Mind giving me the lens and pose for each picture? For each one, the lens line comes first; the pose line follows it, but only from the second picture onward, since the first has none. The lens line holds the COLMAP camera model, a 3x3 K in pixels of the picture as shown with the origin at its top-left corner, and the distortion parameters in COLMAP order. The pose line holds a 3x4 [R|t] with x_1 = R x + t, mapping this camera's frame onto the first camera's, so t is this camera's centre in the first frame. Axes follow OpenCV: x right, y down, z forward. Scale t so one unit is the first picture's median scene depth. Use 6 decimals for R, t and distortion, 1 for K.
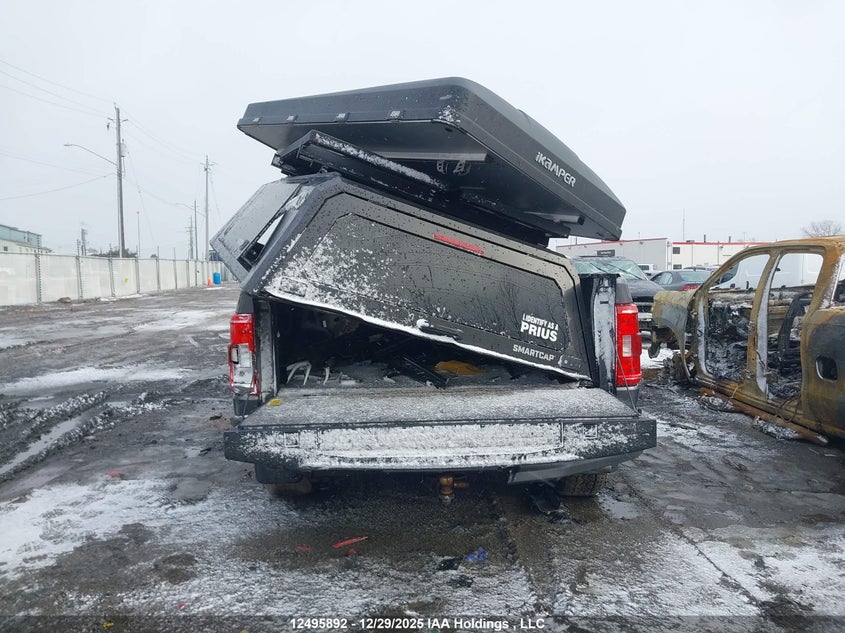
lens RADIAL K [[684.5, 0, 436.9], [0, 684.5, 317.0], [0, 0, 1]] dist [0.004952, 0.016840]
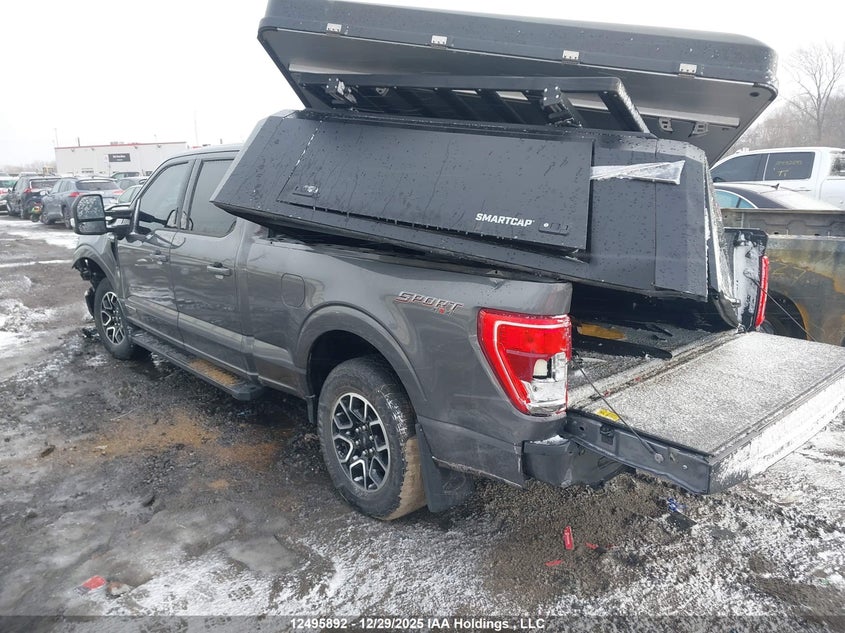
lens RADIAL K [[684.5, 0, 436.9], [0, 684.5, 317.0], [0, 0, 1]] dist [0.004952, 0.016840]
pose [[0.726307, -0.143874, 0.672144, -0.716110], [0.046662, 0.985913, 0.160616, -0.102457], [-0.685785, -0.085293, 0.722789, 0.419999]]
